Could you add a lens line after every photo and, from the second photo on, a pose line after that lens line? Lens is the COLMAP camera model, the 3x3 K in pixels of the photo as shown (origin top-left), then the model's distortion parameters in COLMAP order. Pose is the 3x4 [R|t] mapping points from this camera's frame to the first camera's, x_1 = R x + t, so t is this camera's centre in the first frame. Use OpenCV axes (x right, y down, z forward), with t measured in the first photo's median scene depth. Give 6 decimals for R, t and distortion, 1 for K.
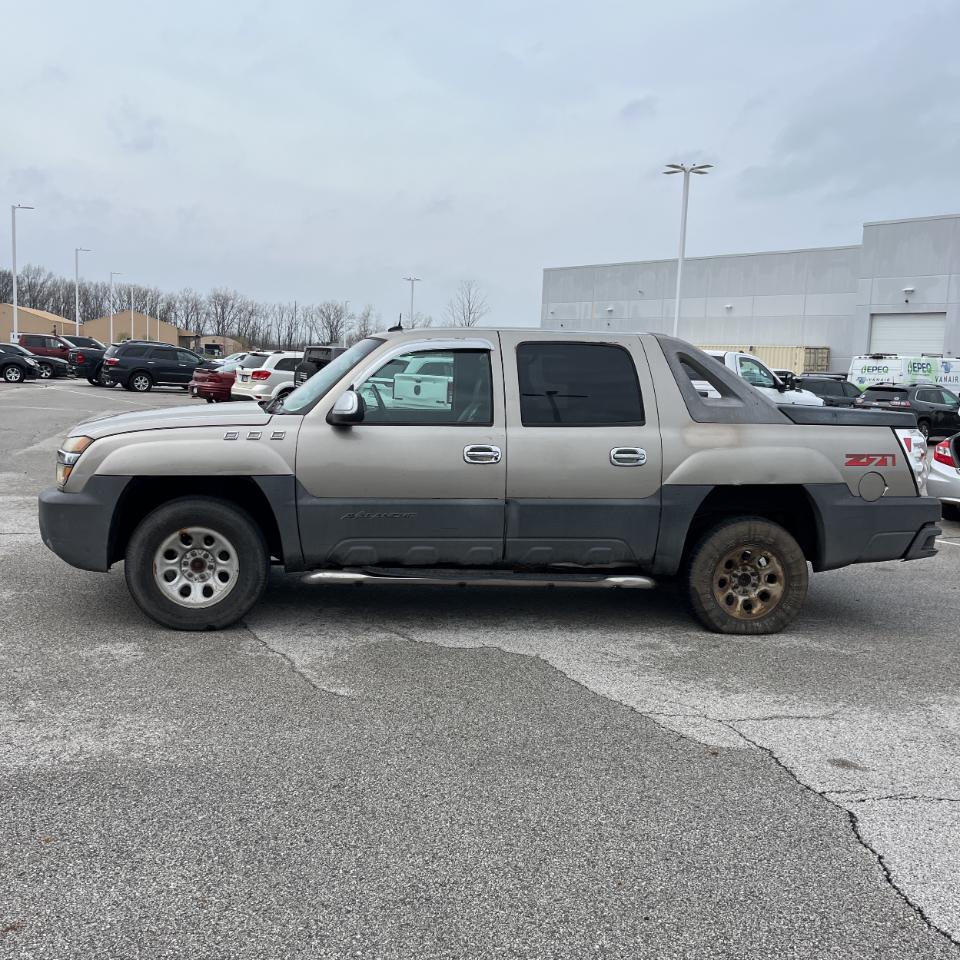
lens RADIAL K [[995.2, 0, 483.7], [0, 995.2, 473.1], [0, 0, 1]] dist [0.054390, 0.000000]
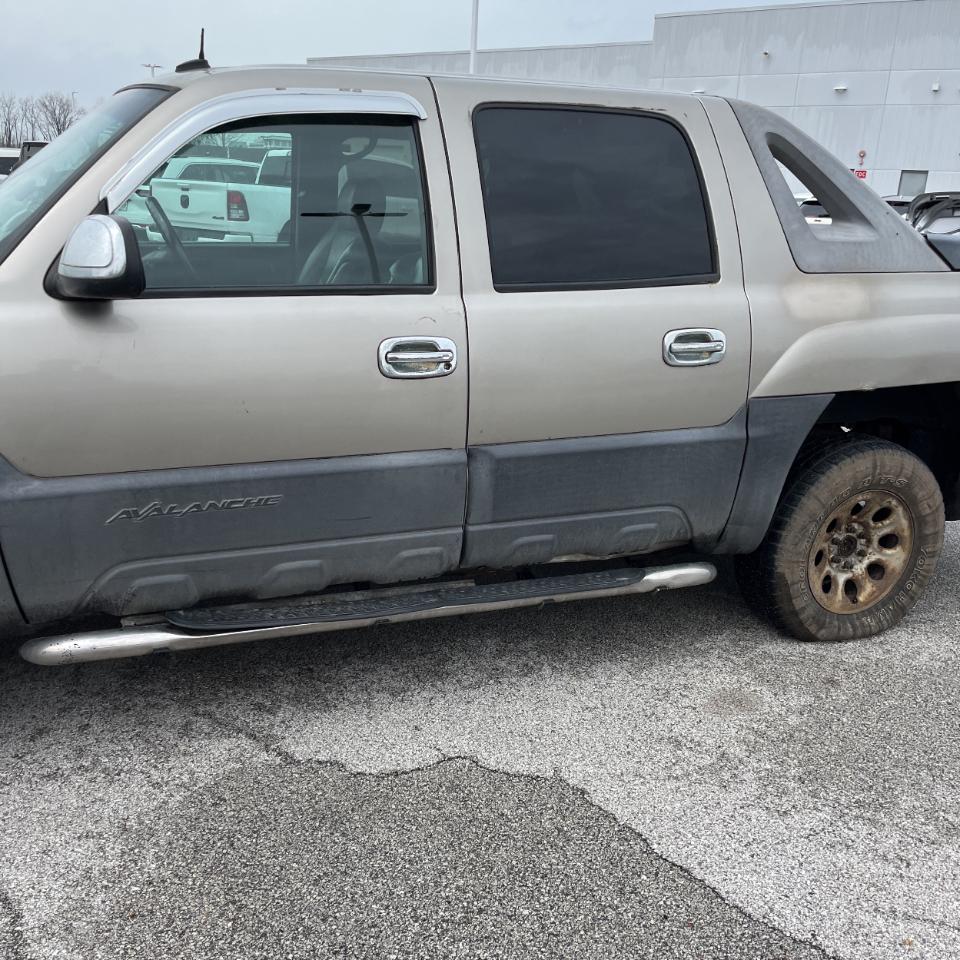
lens RADIAL K [[966.6, 0, 473.5], [0, 966.6, 479.7], [0, 0, 1]] dist [0.029795, 0.000000]
pose [[0.973736, -0.063878, 0.218536, -0.075792], [0.019587, 0.979781, 0.199114, -0.050547], [-0.226836, -0.189604, 0.955299, 0.543274]]
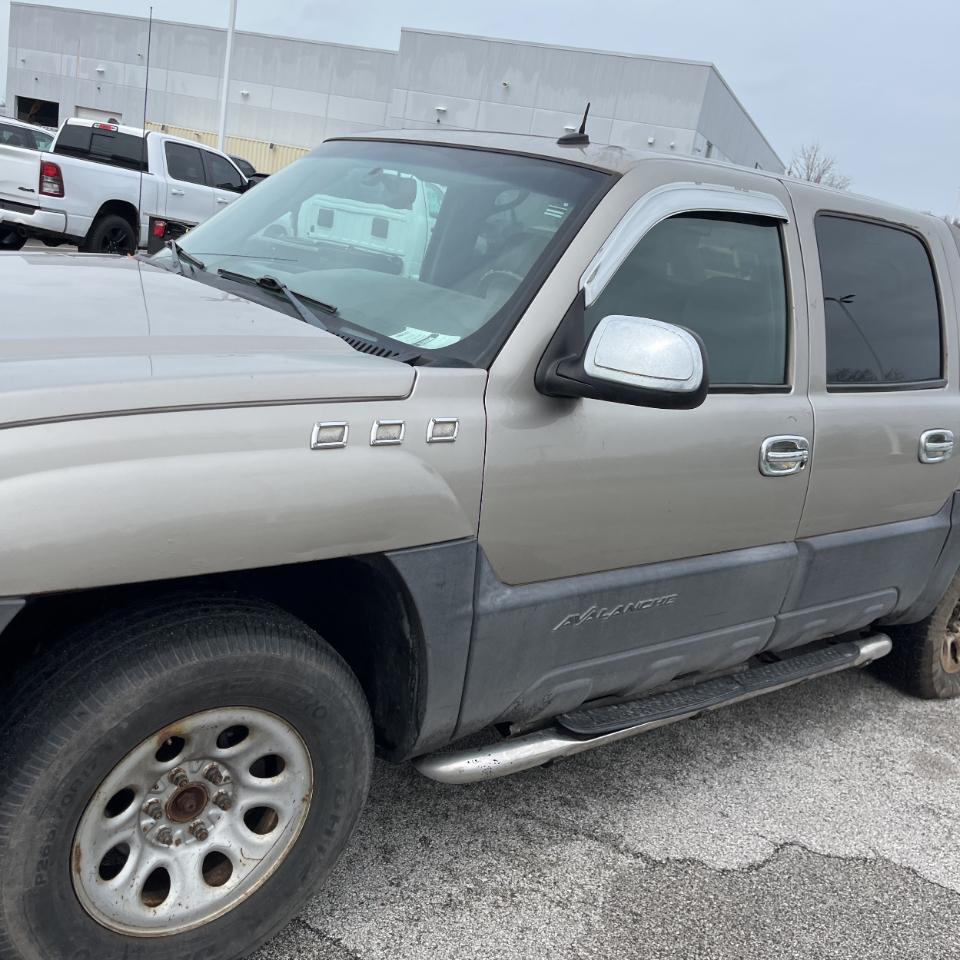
lens RADIAL K [[966.6, 0, 458.1], [0, 966.6, 467.2], [0, 0, 1]] dist [0.029795, 0.000000]
pose [[0.860723, -0.027823, 0.508312, -0.358048], [-0.077443, 0.979728, 0.184761, -0.084128], [-0.503148, -0.198393, 0.841120, 0.675270]]
